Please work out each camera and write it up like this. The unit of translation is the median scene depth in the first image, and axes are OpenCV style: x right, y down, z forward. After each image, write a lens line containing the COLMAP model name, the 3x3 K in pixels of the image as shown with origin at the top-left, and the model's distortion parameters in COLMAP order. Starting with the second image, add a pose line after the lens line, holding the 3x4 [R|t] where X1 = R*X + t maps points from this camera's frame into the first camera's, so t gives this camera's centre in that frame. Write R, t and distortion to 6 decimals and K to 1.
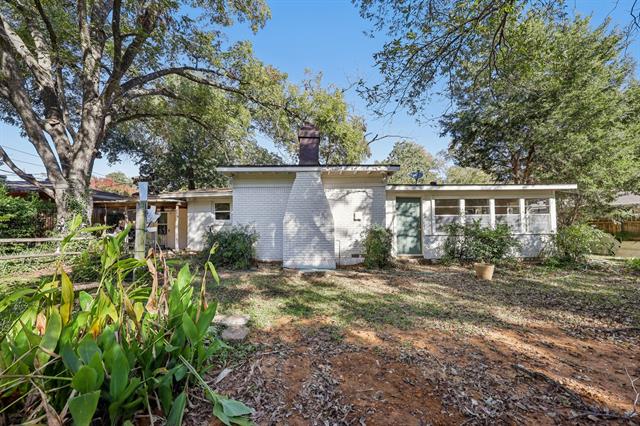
lens RADIAL K [[262.7, 0, 319.5], [0, 262.7, 217.7], [0, 0, 1]] dist [0.001338, -0.000521]
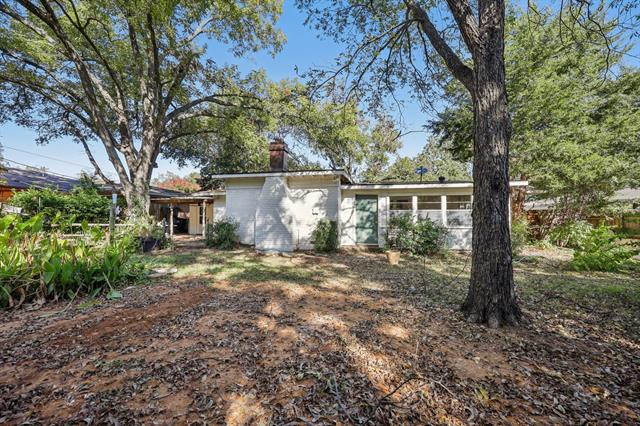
lens RADIAL K [[262.7, 0, 320.8], [0, 262.7, 209.2], [0, 0, 1]] dist [0.001338, -0.000521]
pose [[0.972502, 0.003194, -0.232872, 0.414390], [-0.004724, 0.999971, -0.006011, -0.006008], [0.232846, 0.006946, 0.972489, -0.182026]]
